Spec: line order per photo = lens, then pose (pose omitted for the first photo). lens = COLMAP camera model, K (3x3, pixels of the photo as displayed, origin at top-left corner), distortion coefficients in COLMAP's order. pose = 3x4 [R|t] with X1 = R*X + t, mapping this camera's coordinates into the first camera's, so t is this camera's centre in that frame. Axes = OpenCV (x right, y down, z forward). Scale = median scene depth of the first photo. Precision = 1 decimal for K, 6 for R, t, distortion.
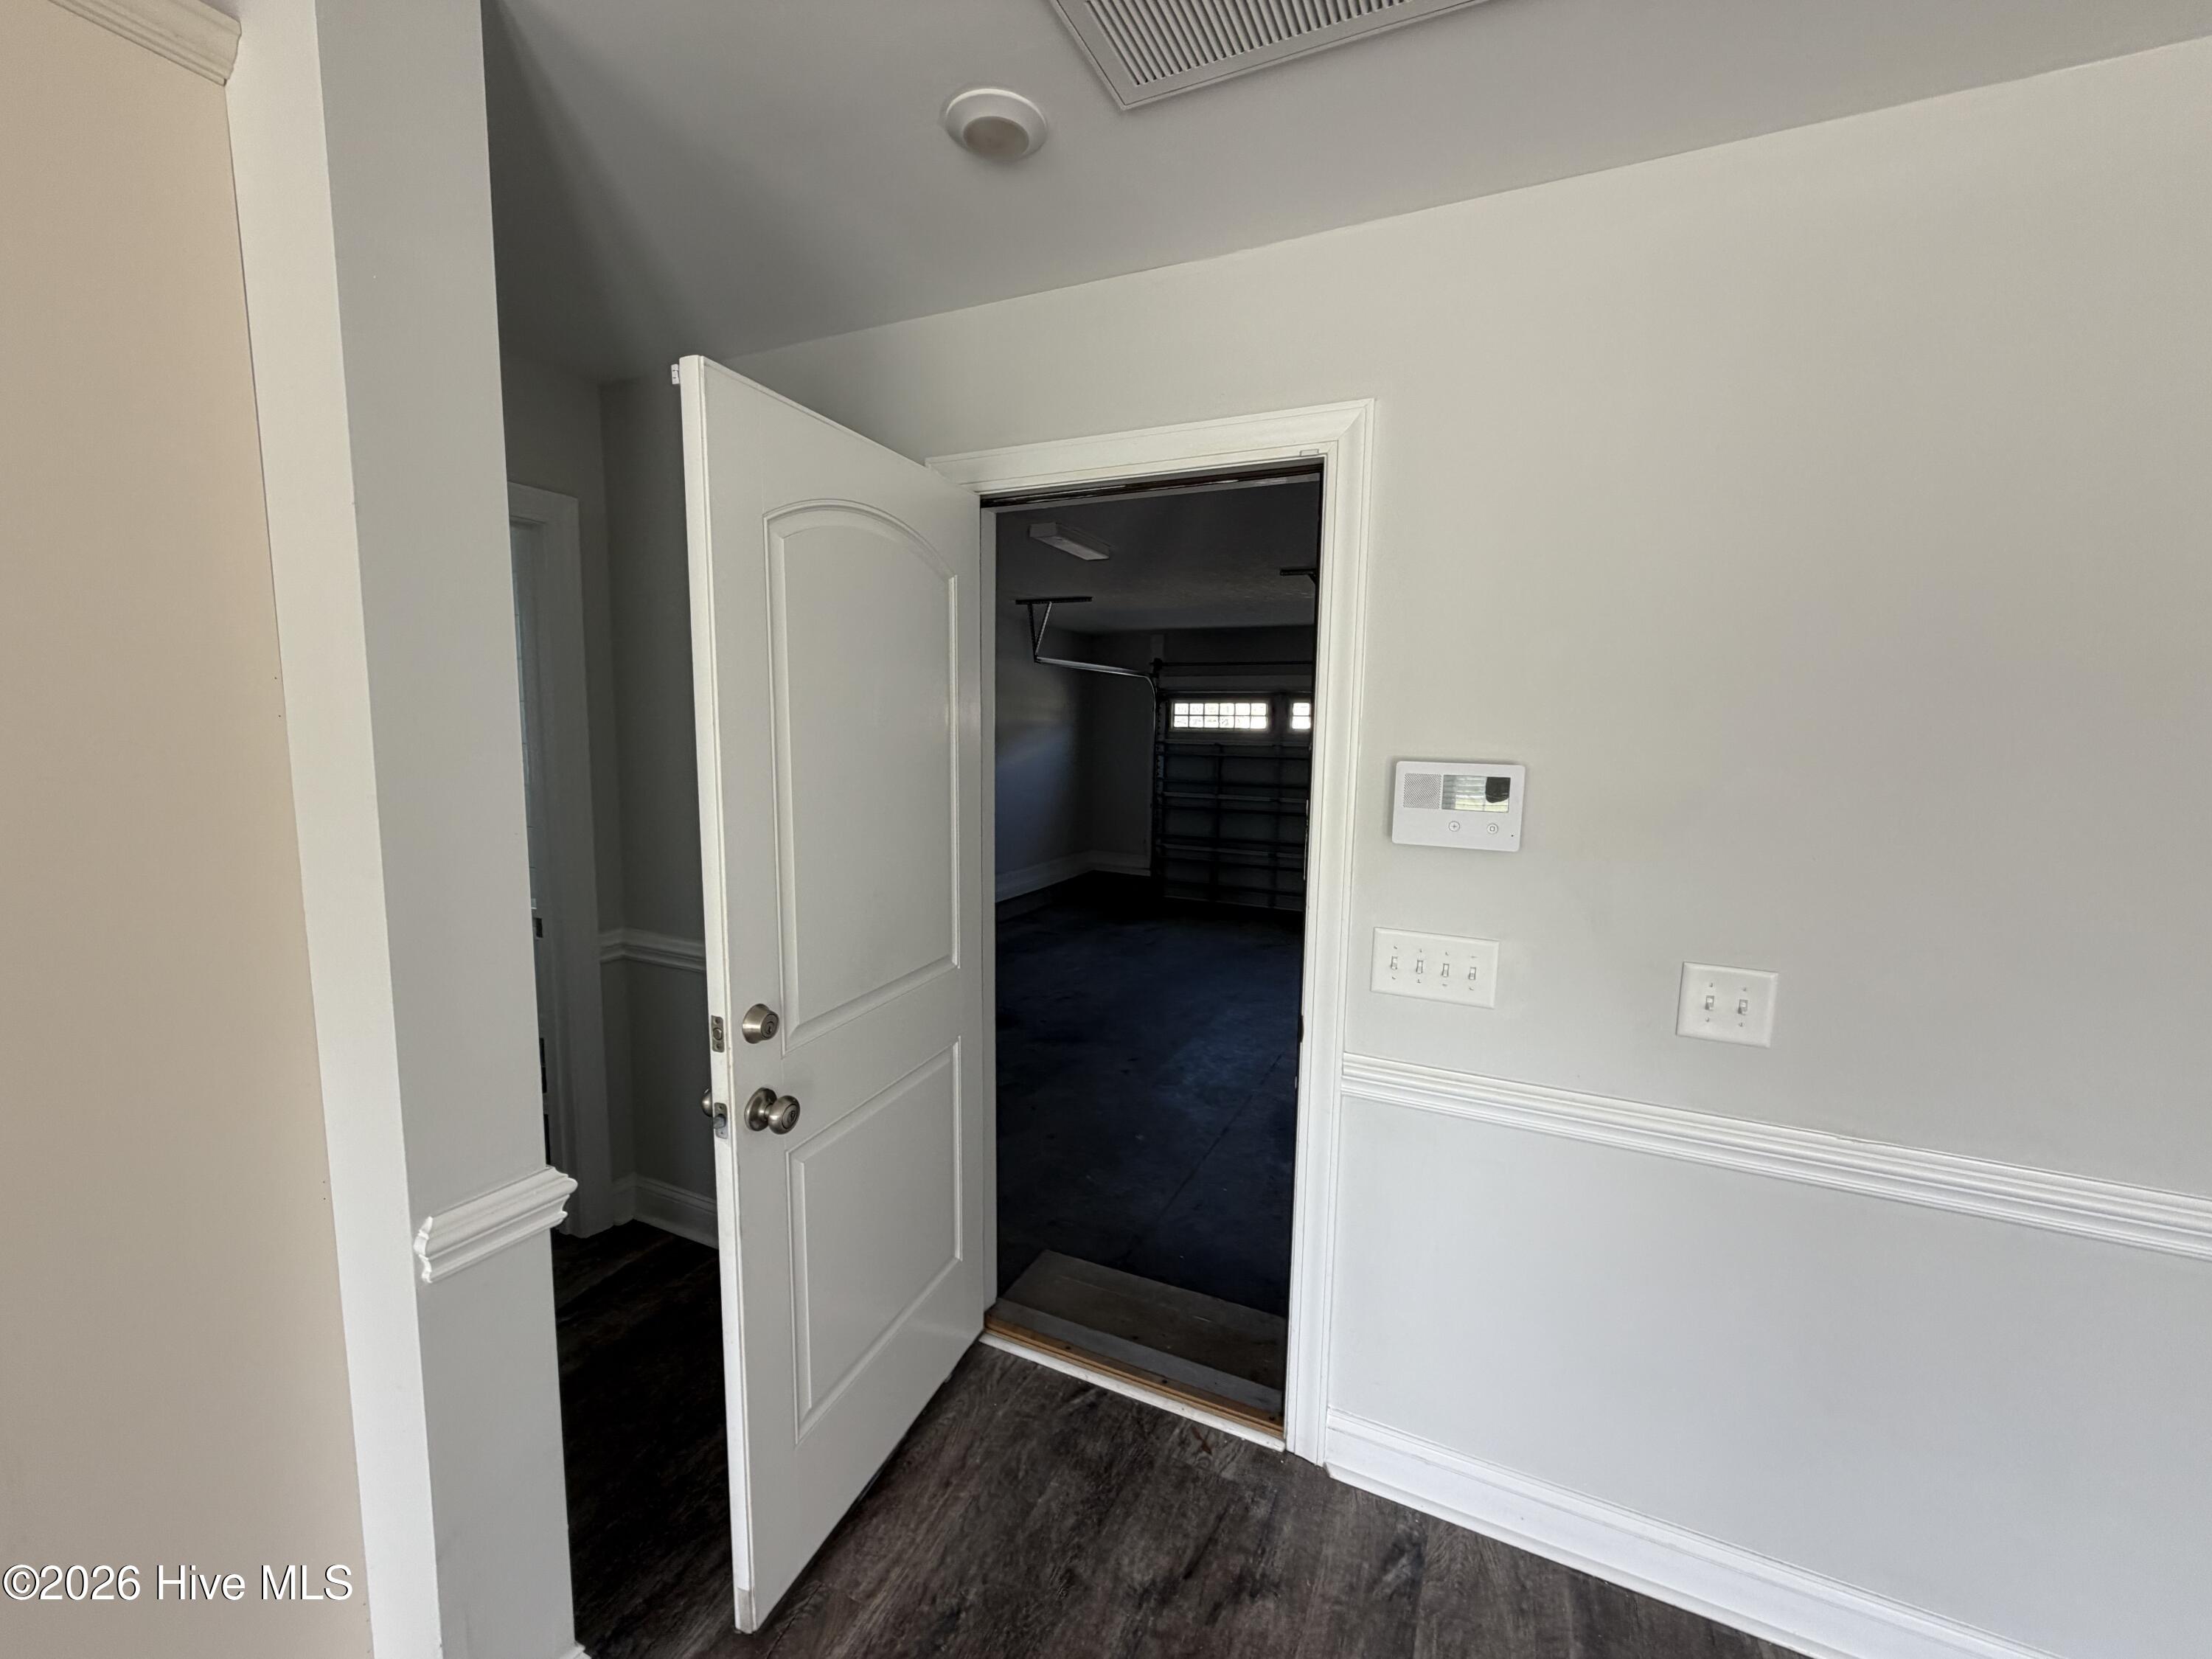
lens RADIAL K [[882.4, 0, 1088.7], [0, 882.4, 828.9], [0, 0, 1]] dist [-0.000115, 0.000370]
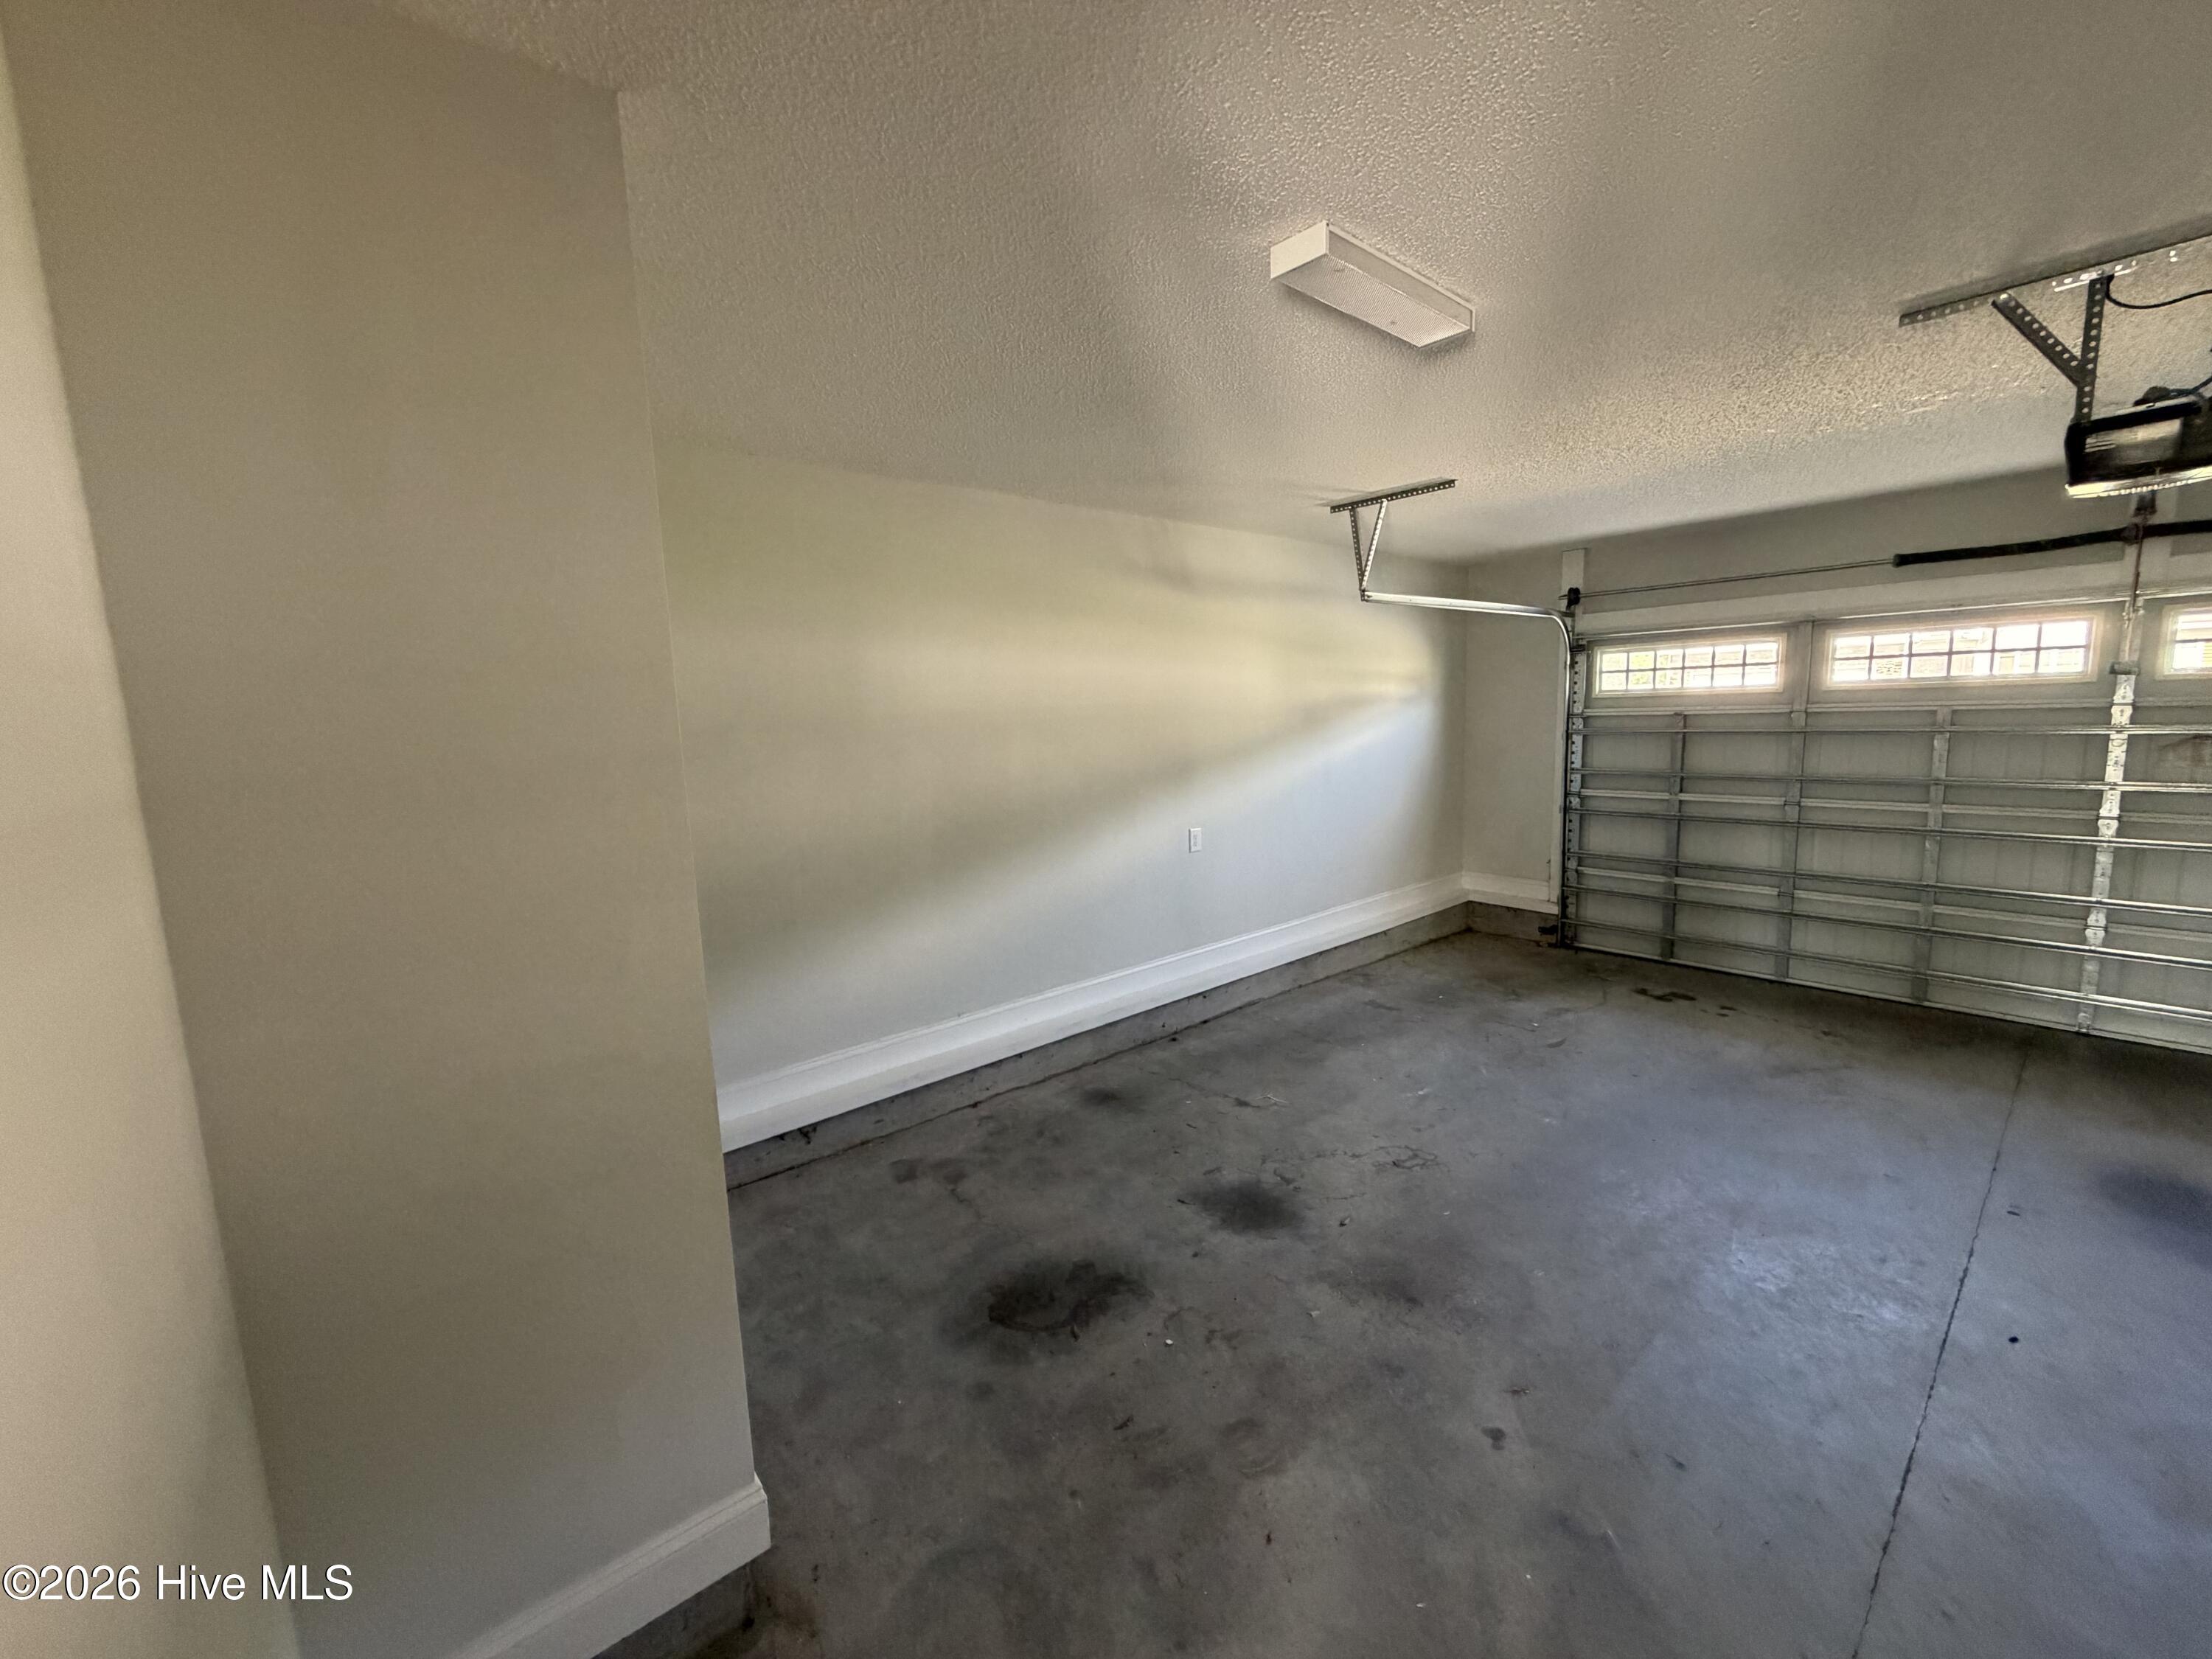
lens RADIAL K [[882.4, 0, 1100.0], [0, 882.4, 829.6], [0, 0, 1]] dist [-0.000115, 0.000370]
pose [[0.918120, 0.008561, -0.396210, 0.016297], [-0.000152, 0.999774, 0.021250, -0.026357], [0.396303, -0.019450, 0.917914, 0.253124]]
